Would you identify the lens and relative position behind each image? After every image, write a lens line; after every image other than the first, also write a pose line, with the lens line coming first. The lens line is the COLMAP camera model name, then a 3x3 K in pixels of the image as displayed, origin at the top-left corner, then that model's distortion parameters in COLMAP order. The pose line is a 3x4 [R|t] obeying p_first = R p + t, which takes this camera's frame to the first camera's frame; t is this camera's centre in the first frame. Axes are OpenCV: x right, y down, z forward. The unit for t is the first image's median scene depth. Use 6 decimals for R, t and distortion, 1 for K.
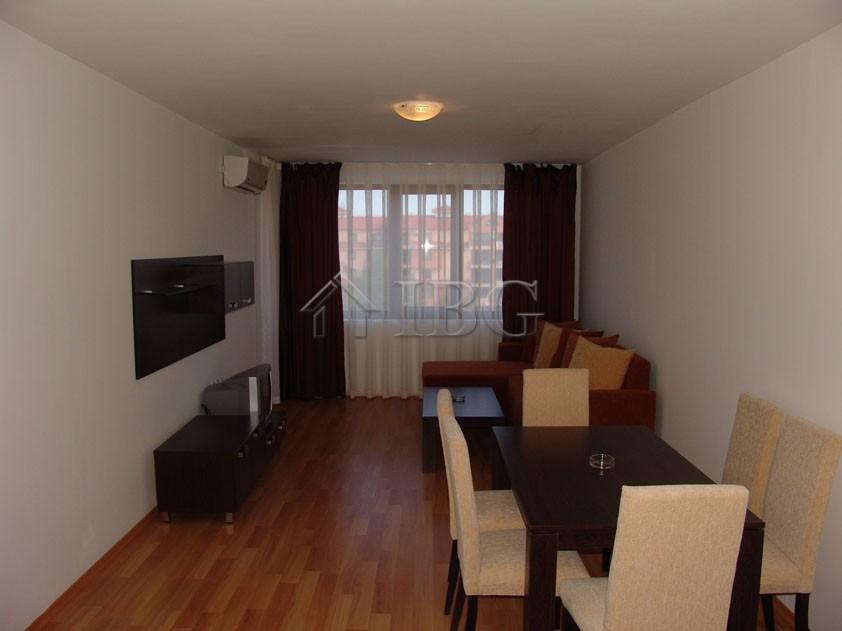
lens RADIAL K [[716.0, 0, 421.0], [0, 716.0, 315.5], [0, 0, 1]] dist [-0.079066, 0.001193]
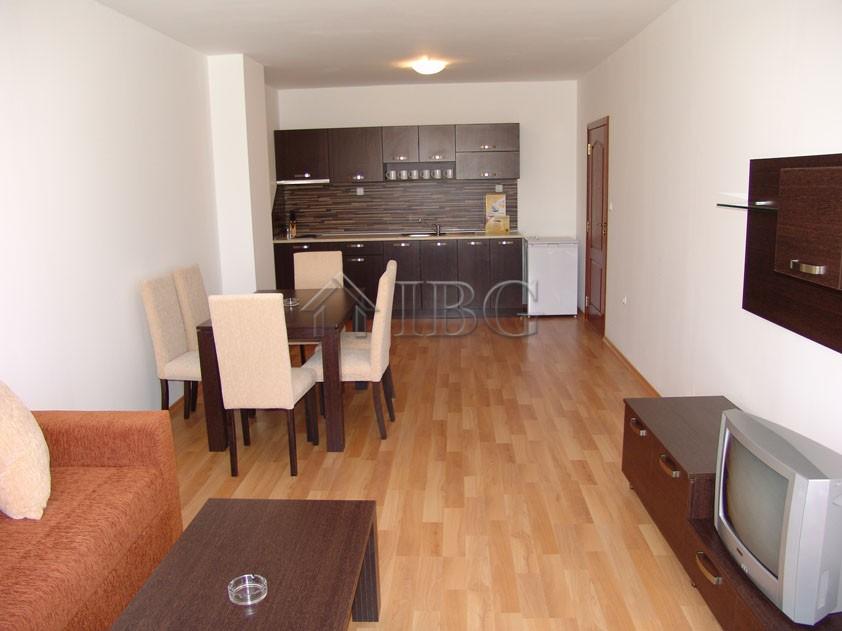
lens RADIAL K [[716.0, 0, 421.0], [0, 716.0, 315.5], [0, 0, 1]] dist [-0.079066, 0.001193]
pose [[-0.998993, 0.017147, 0.041463, -0.071816], [0.028143, 0.959178, 0.281399, -0.159436], [-0.034946, 0.282283, -0.958695, 2.038995]]
